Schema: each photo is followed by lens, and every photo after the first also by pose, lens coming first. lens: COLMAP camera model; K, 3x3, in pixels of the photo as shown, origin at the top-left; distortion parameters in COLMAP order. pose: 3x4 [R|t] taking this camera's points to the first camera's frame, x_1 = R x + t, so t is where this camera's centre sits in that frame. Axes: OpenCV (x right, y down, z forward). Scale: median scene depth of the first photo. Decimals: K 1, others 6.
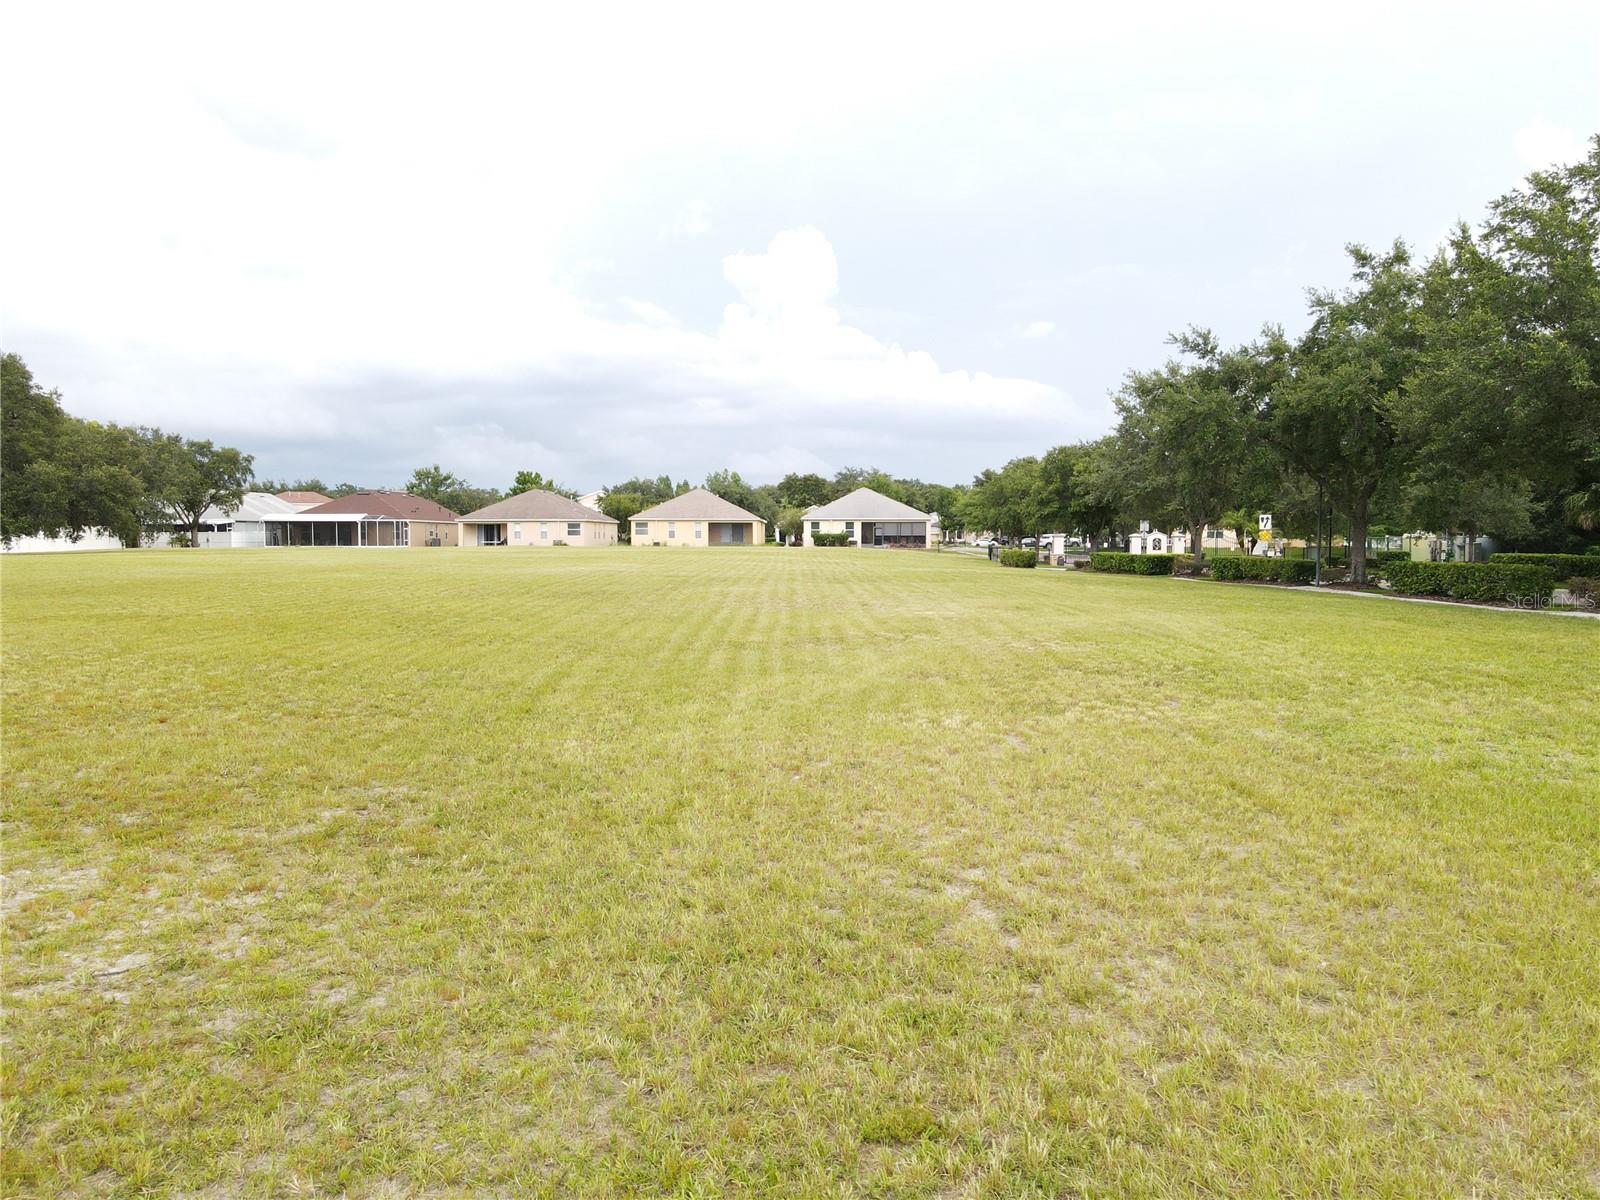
lens RADIAL K [[1178.9, 0, 800.0], [0, 1178.9, 600.0], [0, 0, 1]] dist [-0.009550, 0.057948]
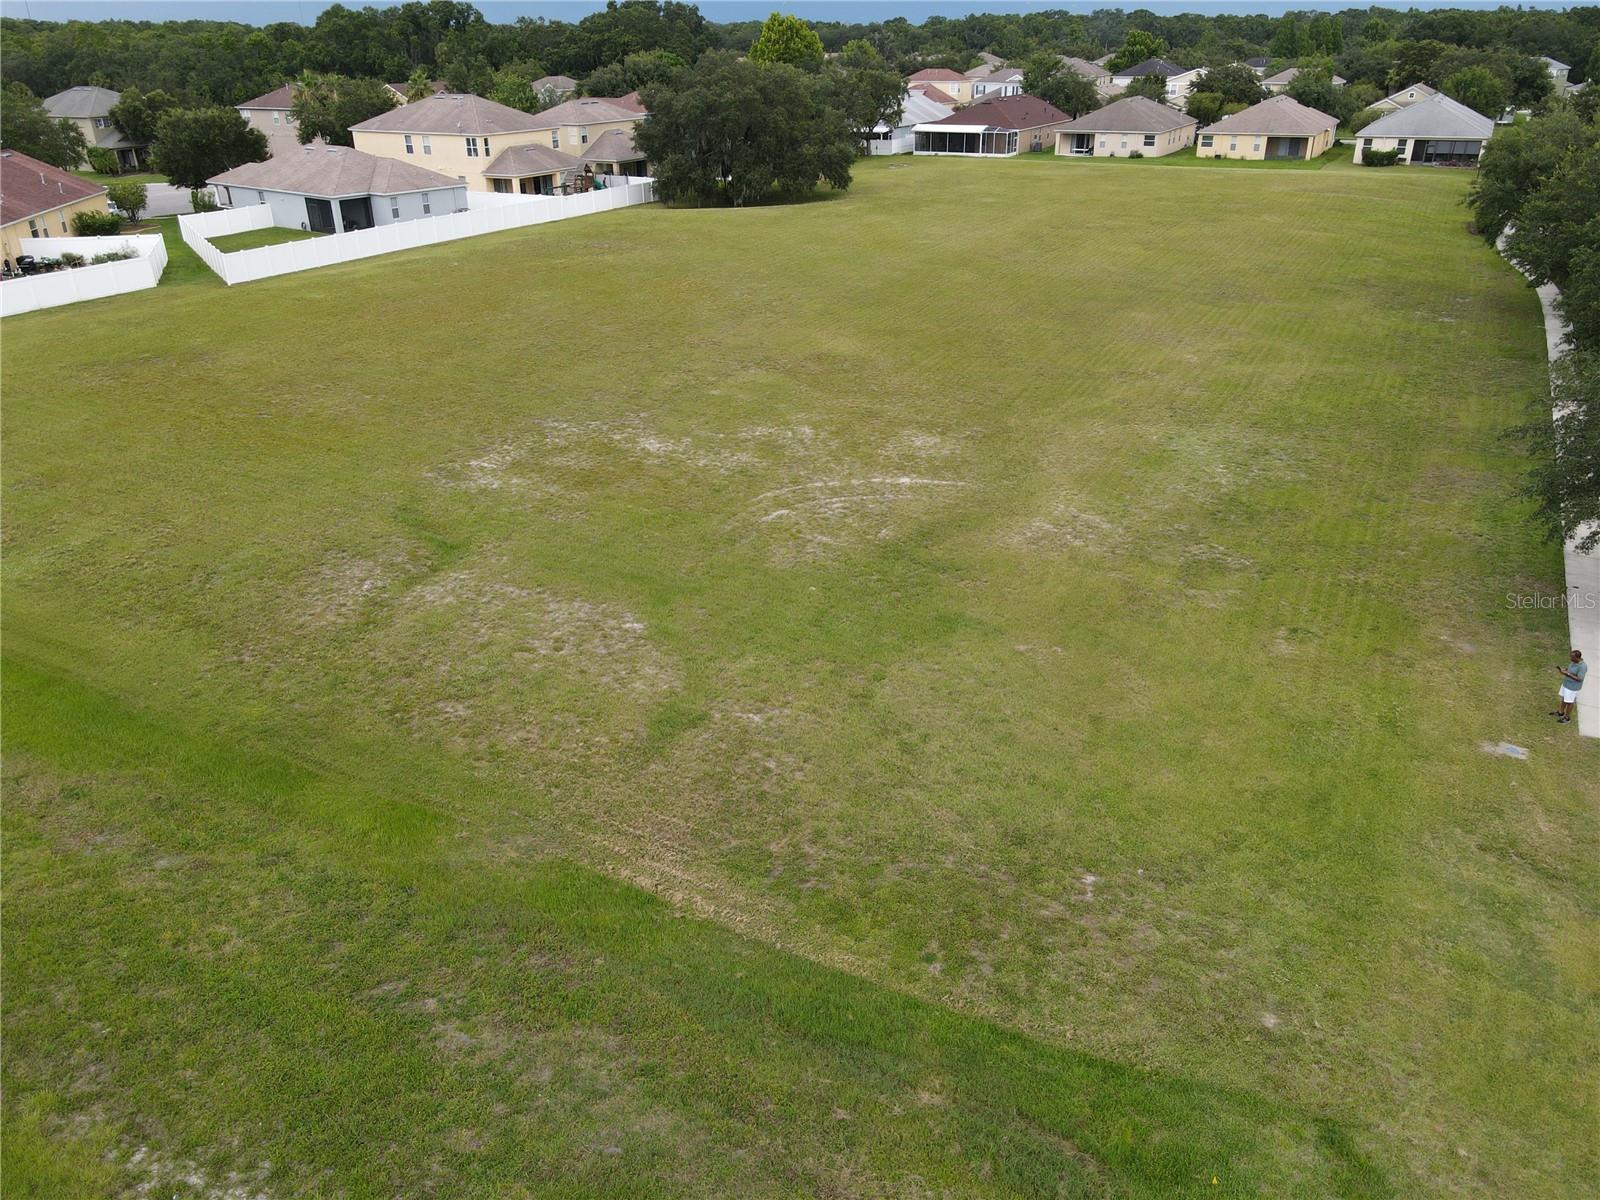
lens RADIAL K [[1178.9, 0, 800.0], [0, 1178.9, 600.0], [0, 0, 1]] dist [-0.009550, 0.057948]
pose [[0.879137, 0.197083, -0.433909, 0.112621], [-0.013955, 0.920739, 0.389929, -0.094006], [0.476365, -0.336746, 0.812206, -0.316606]]
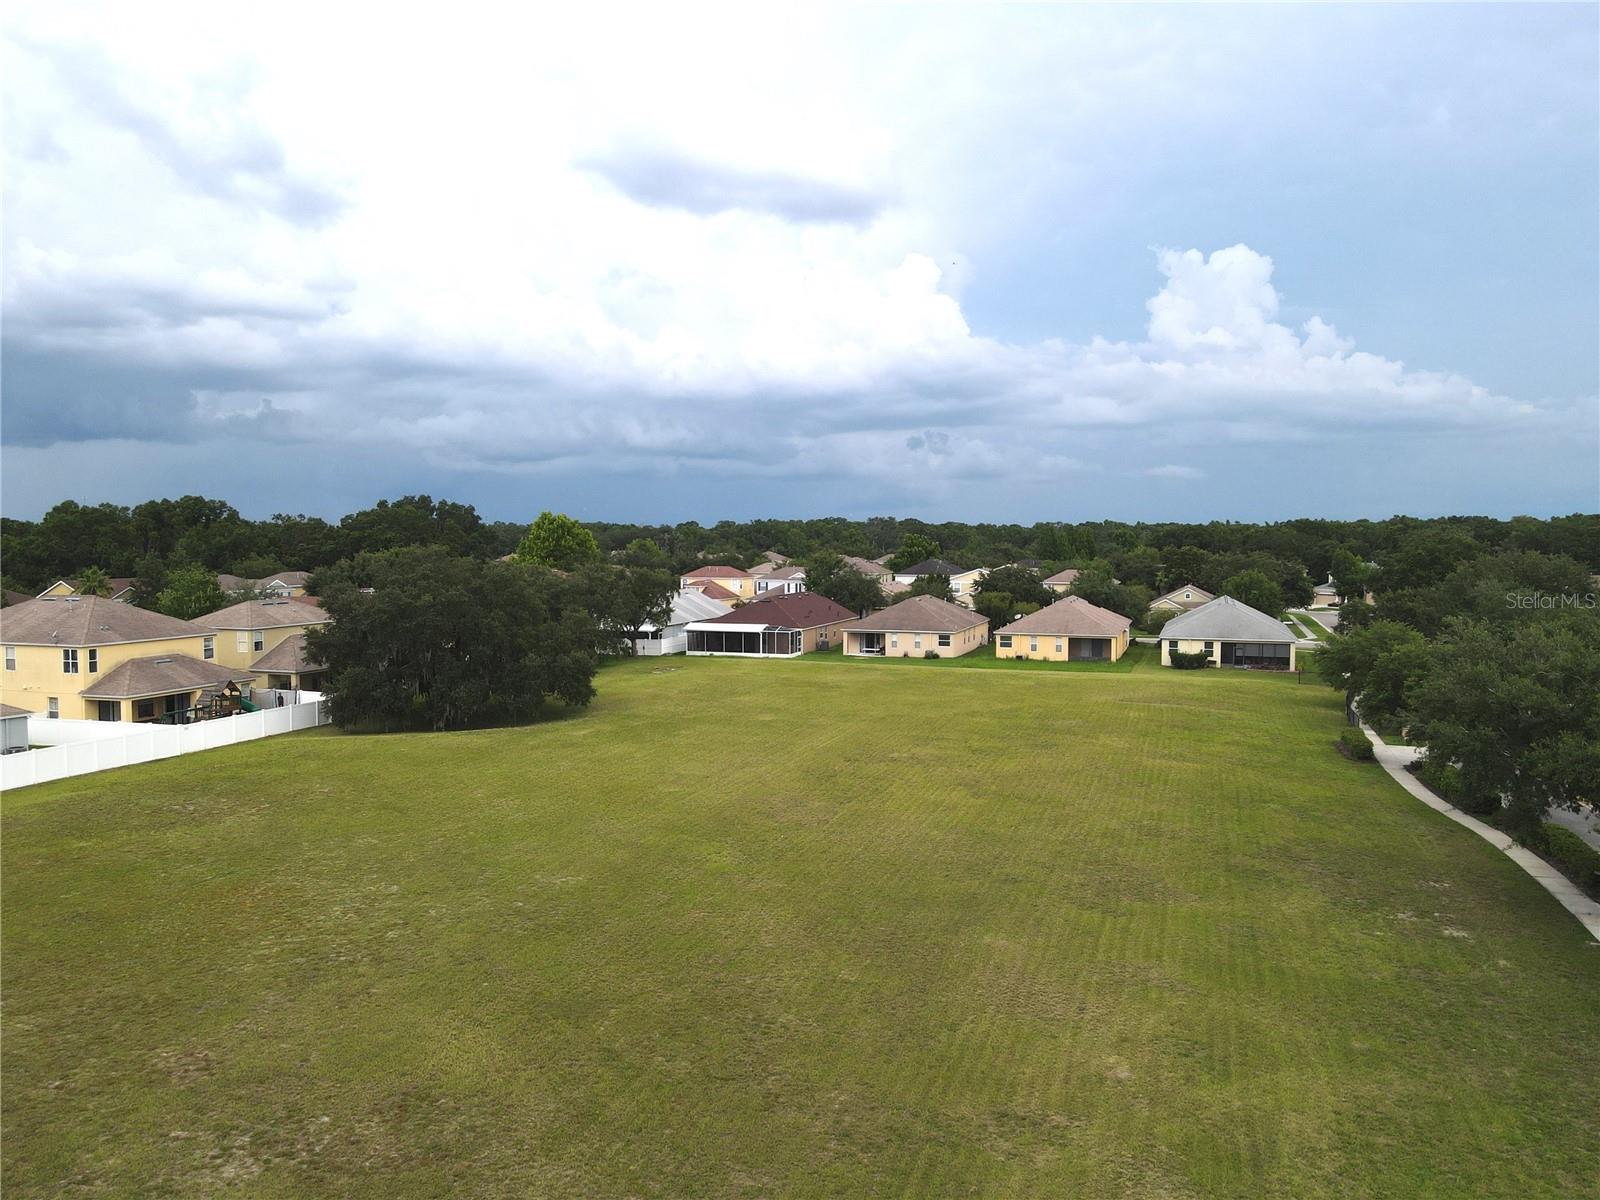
lens RADIAL K [[1178.9, 0, 800.0], [0, 1178.9, 600.0], [0, 0, 1]] dist [-0.009550, 0.057948]
pose [[0.944420, 0.016462, -0.328328, 0.041978], [-0.015749, 0.999864, 0.004831, -0.101874], [0.328362, 0.000608, 0.944552, -0.082752]]
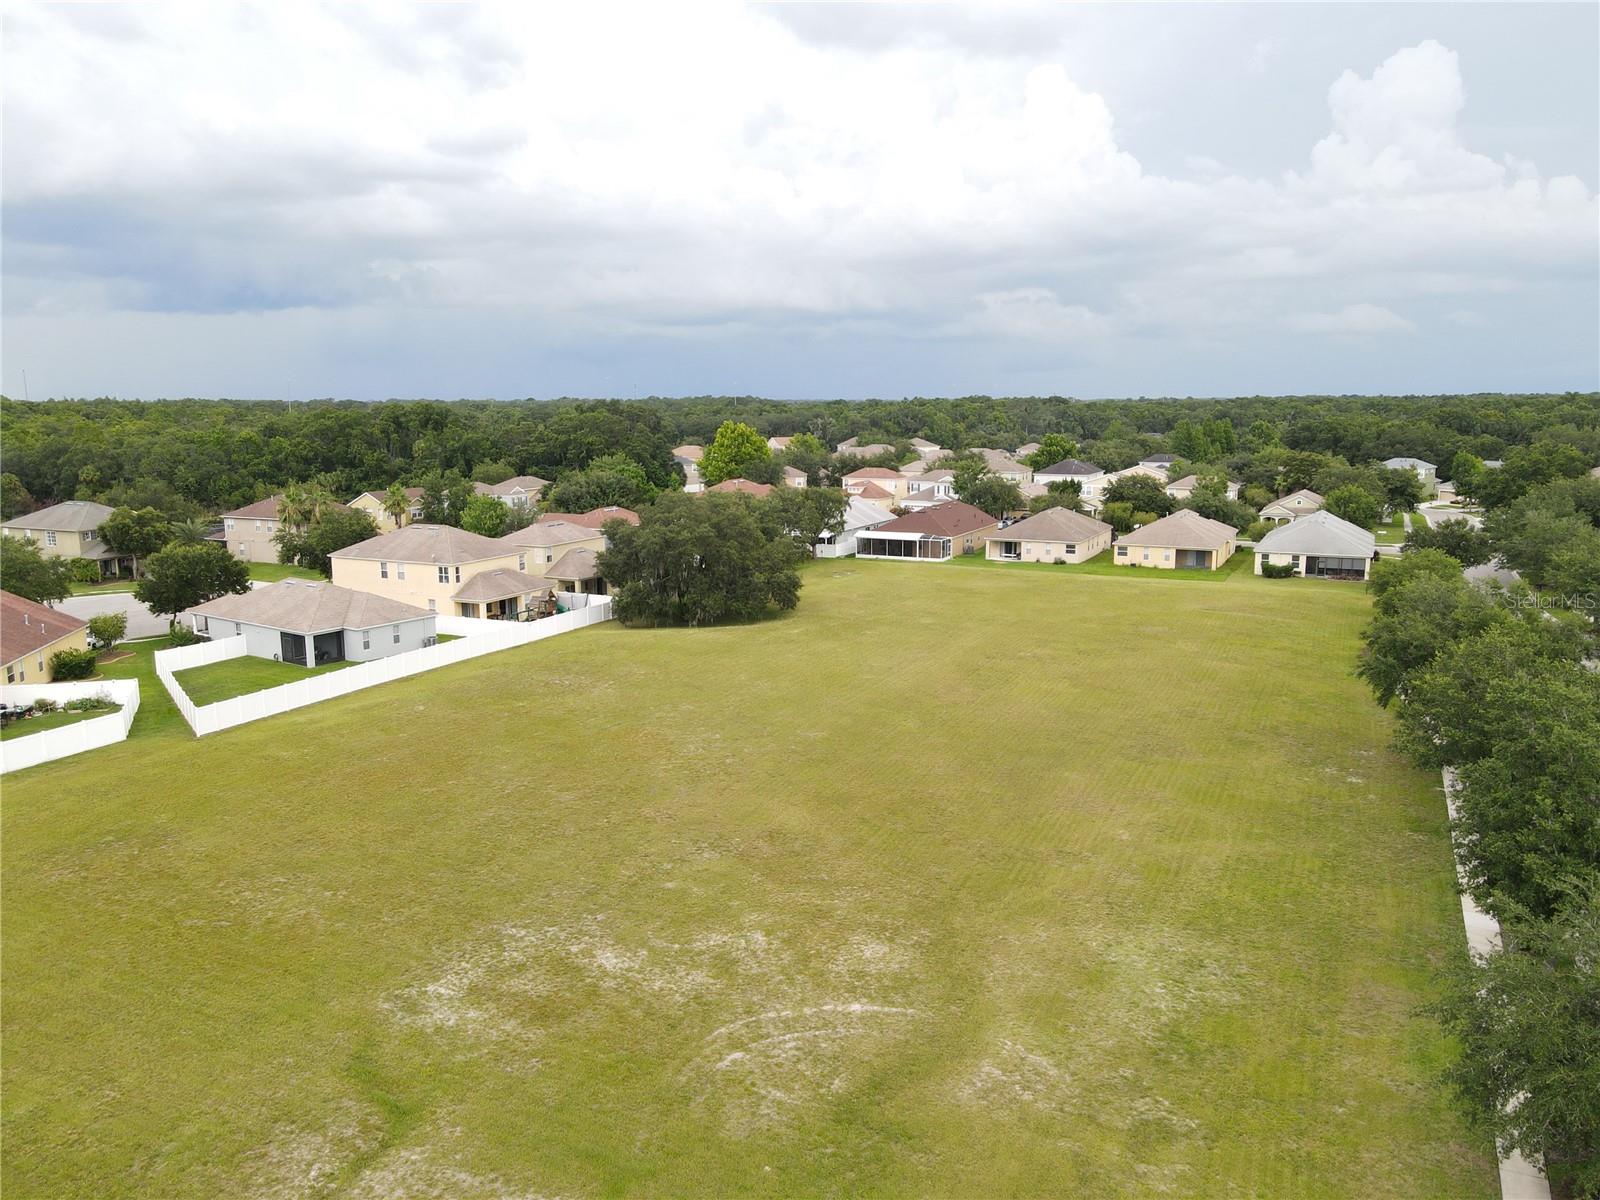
lens RADIAL K [[1178.9, 0, 800.0], [0, 1178.9, 600.0], [0, 0, 1]] dist [-0.009550, 0.057948]
pose [[0.898658, 0.068626, -0.433248, 0.112840], [-0.017489, 0.992506, 0.120936, -0.159195], [0.438301, -0.101103, 0.893124, -0.321332]]
